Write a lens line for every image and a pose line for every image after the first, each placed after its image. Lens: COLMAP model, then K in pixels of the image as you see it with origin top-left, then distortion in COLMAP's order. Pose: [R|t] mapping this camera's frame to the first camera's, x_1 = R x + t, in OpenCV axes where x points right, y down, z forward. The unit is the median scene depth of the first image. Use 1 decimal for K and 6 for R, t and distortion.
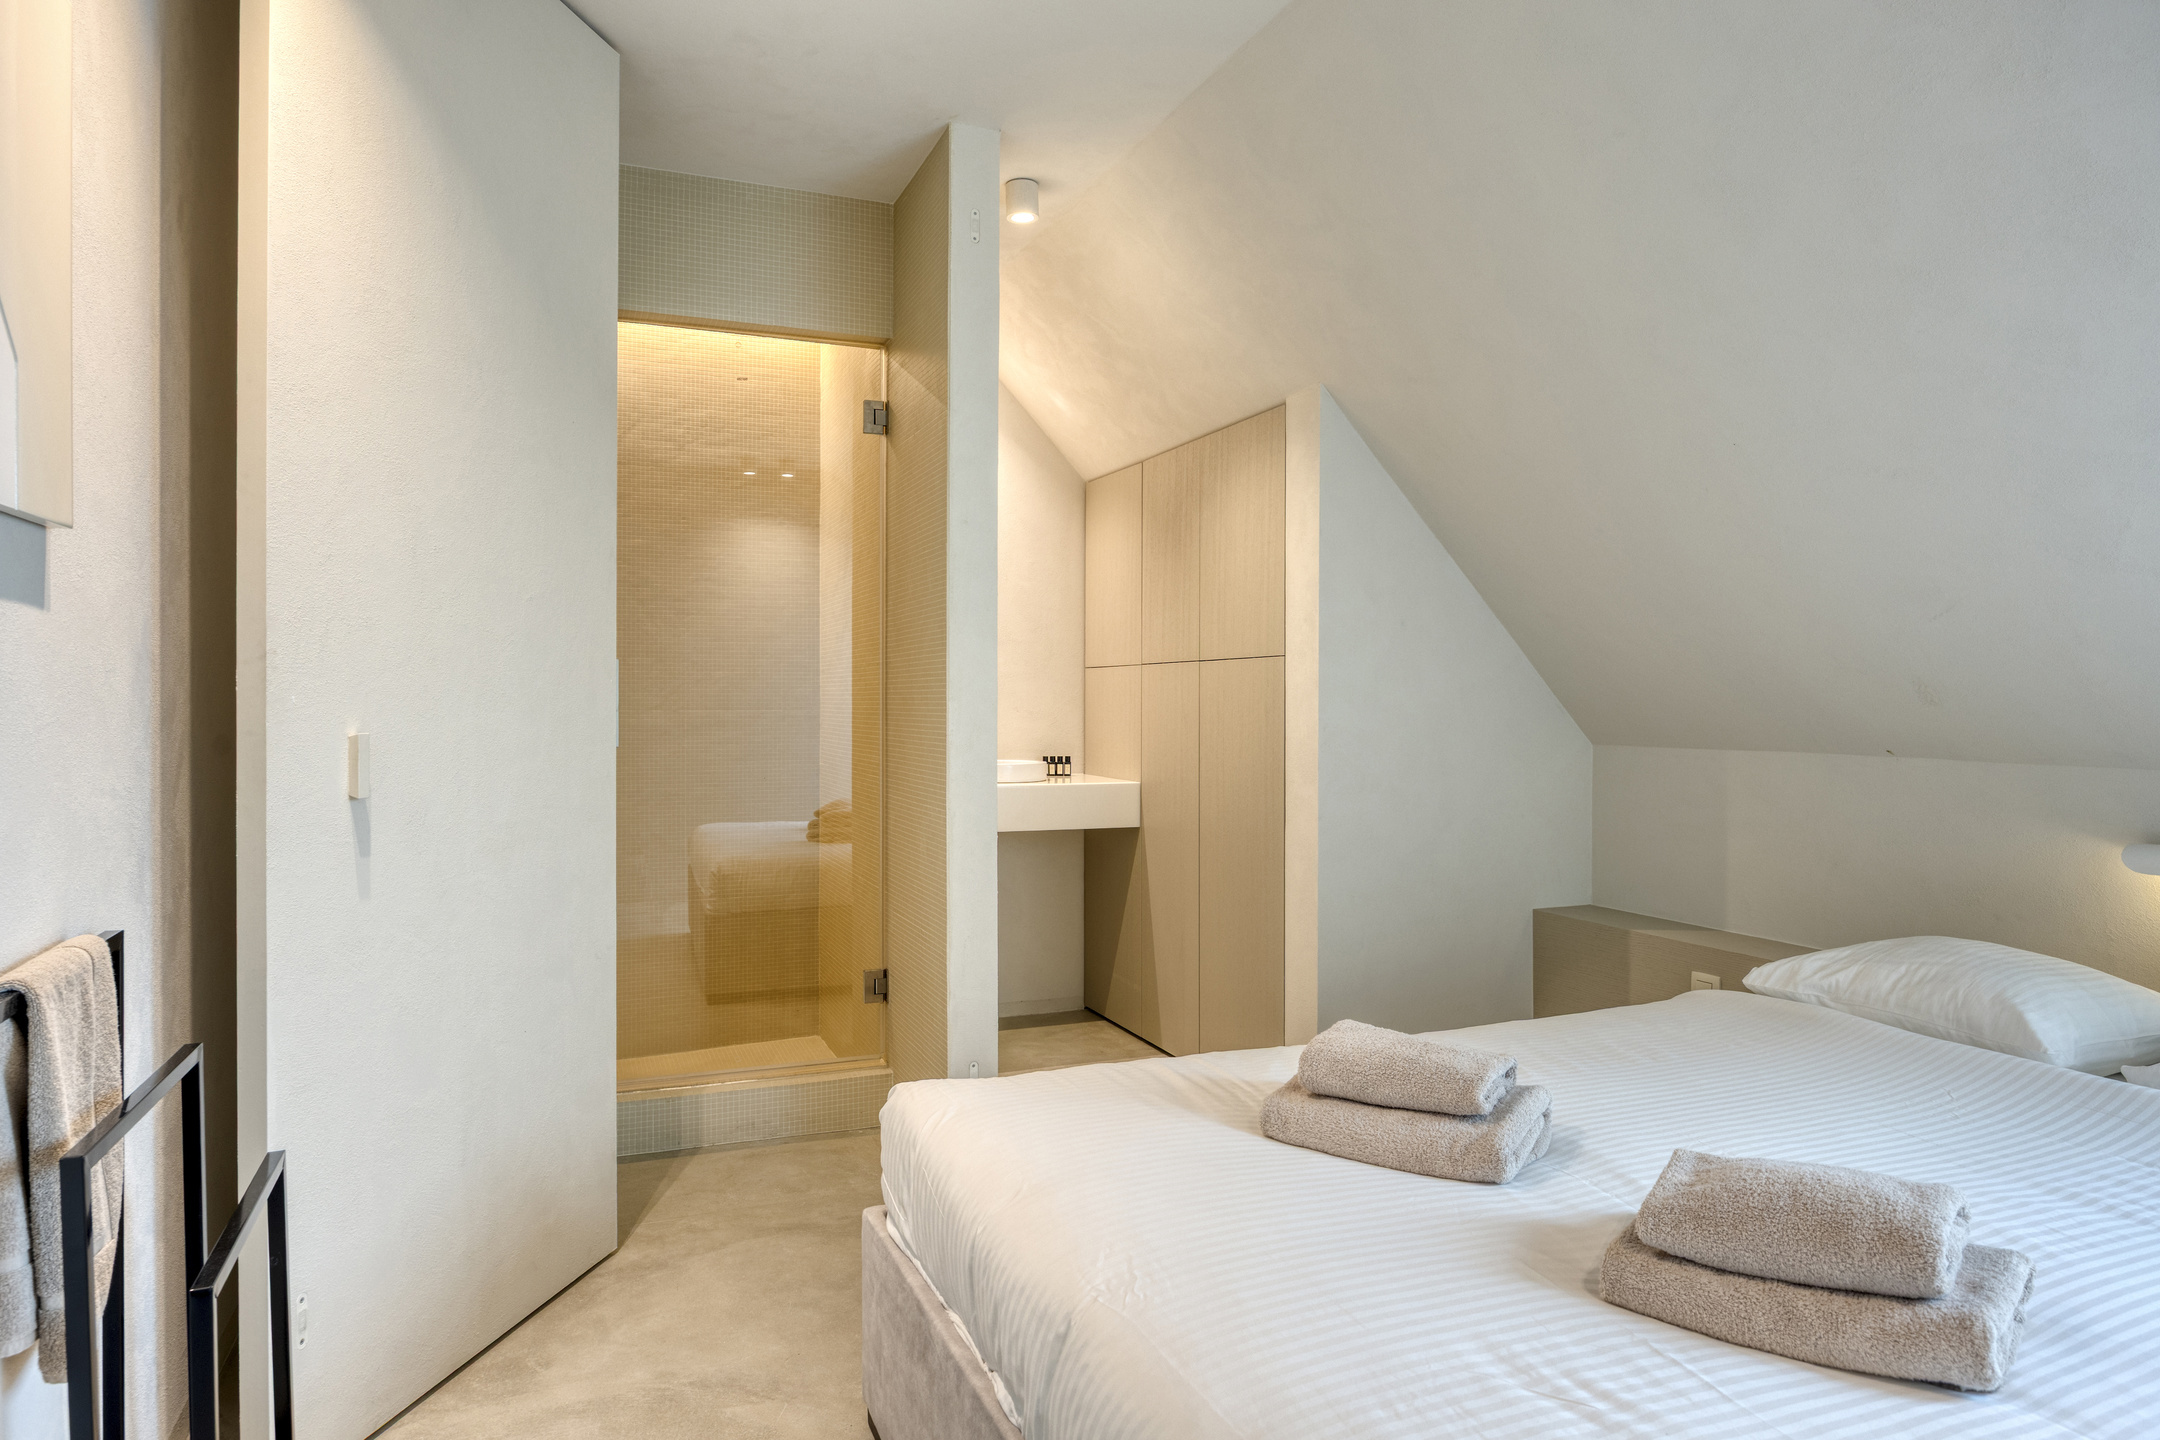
lens RADIAL K [[1306.0, 0, 1078.5], [0, 1306.0, 718.6], [0, 0, 1]] dist [-0.000269, 0.001176]
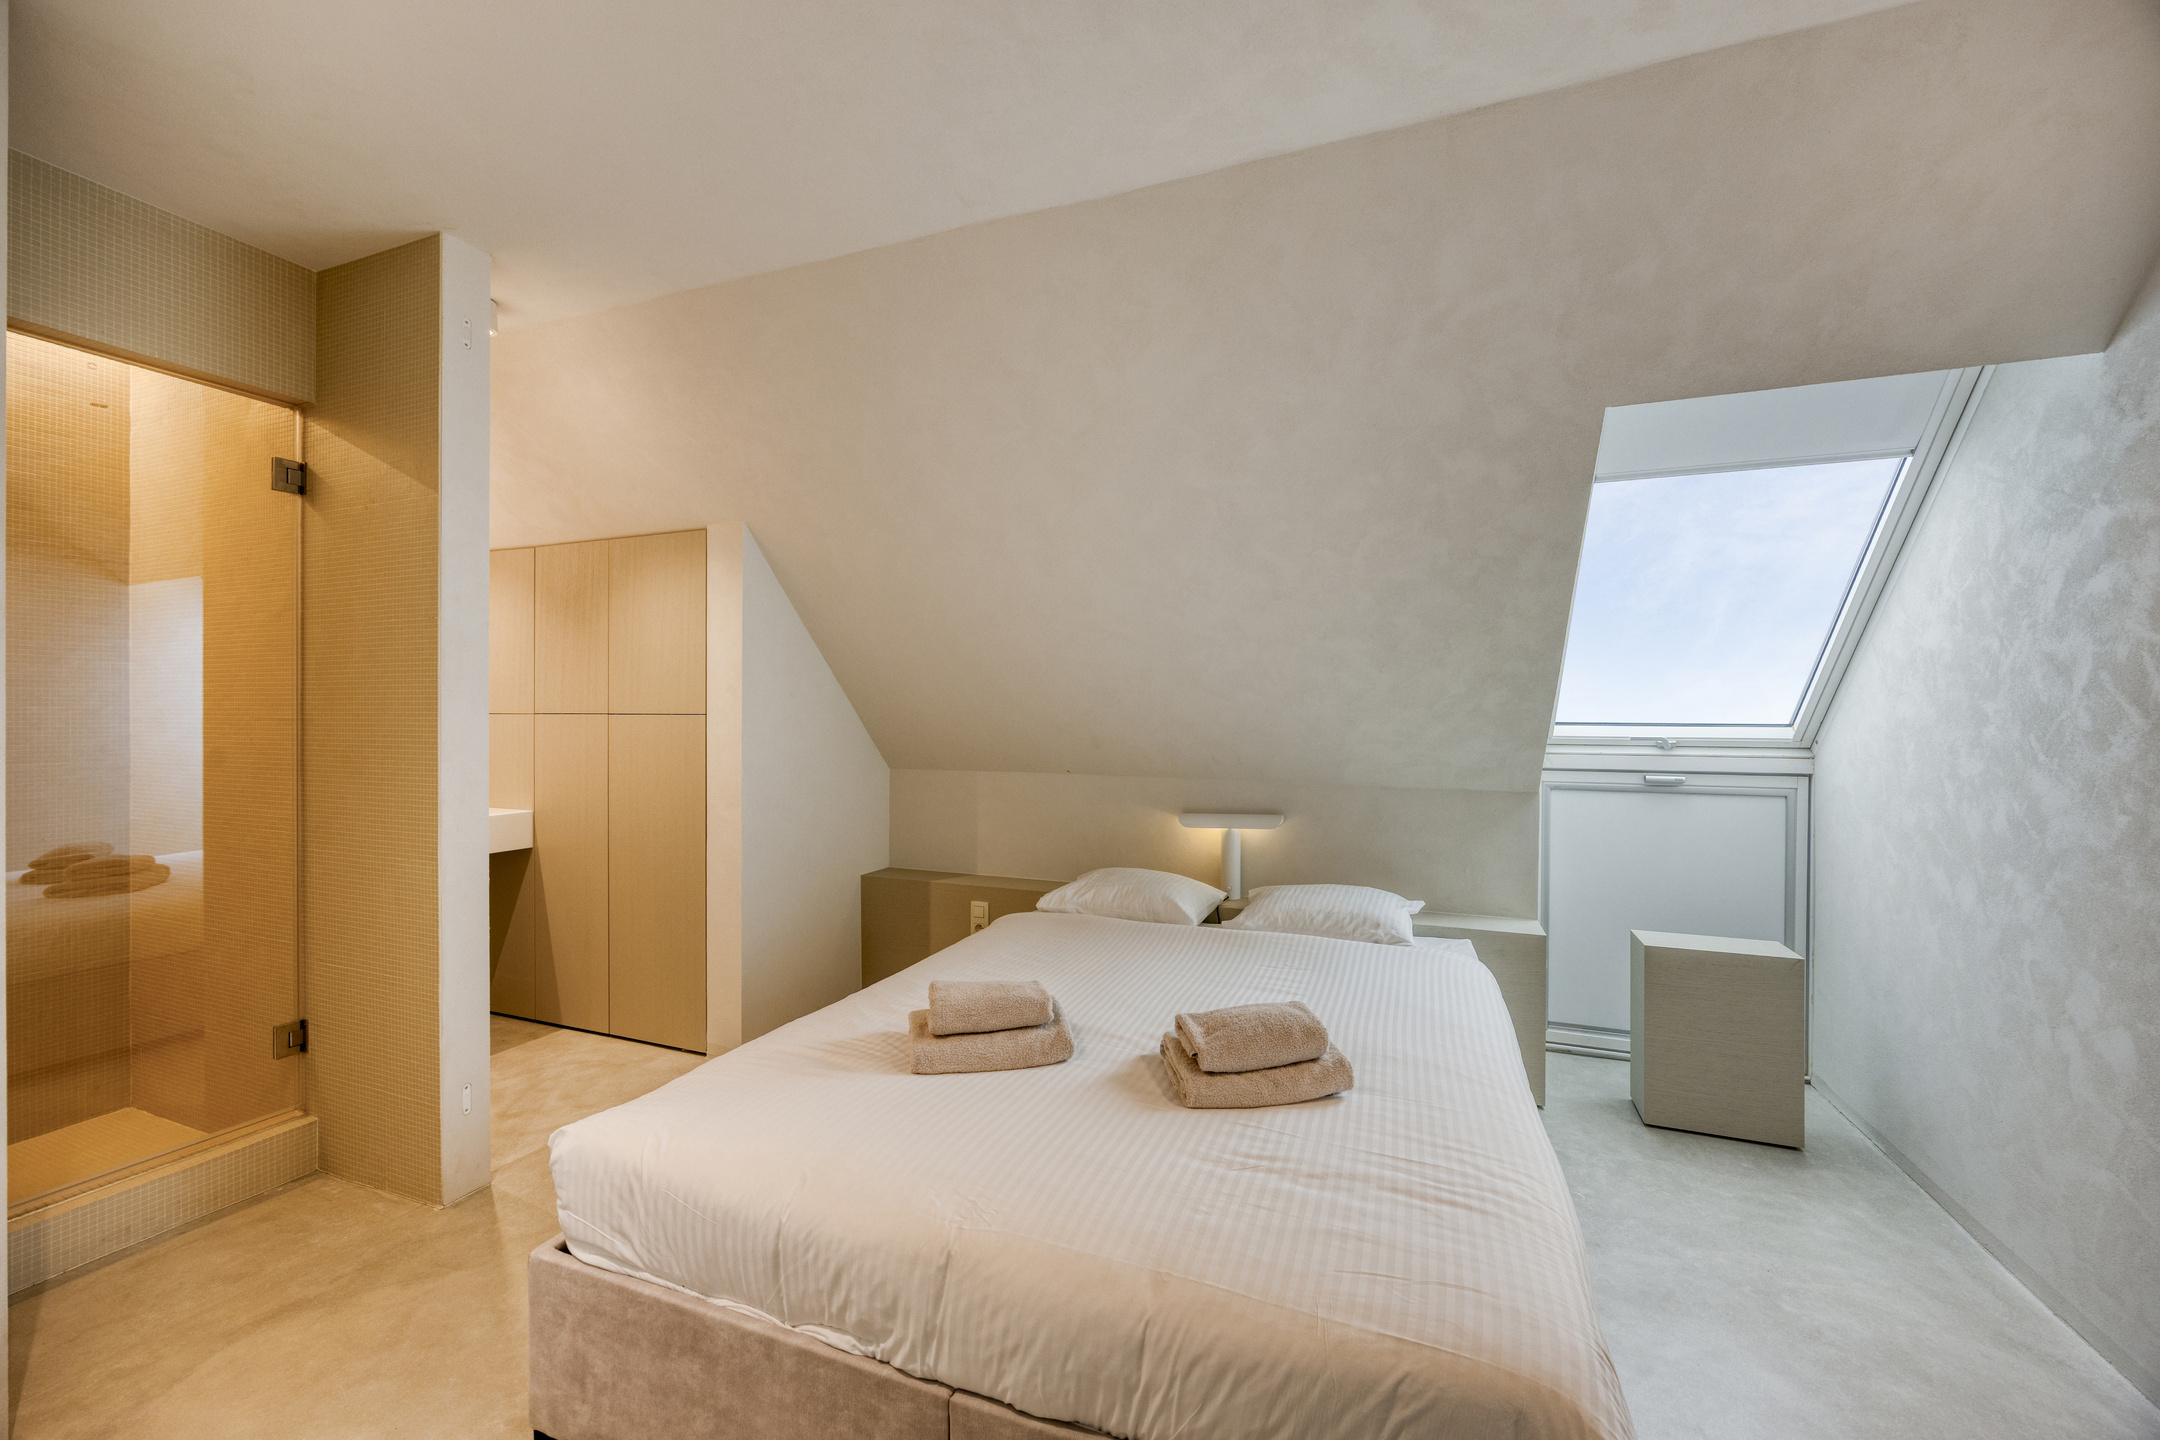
lens RADIAL K [[846.5, 0, 1080.7], [0, 846.5, 719.8], [0, 0, 1]] dist [-0.002154, 0.000124]
pose [[0.684652, -0.002337, 0.728866, -0.273371], [0.005027, 0.999986, -0.001516, -0.048986], [-0.728853, 0.004702, 0.684655, 0.137106]]
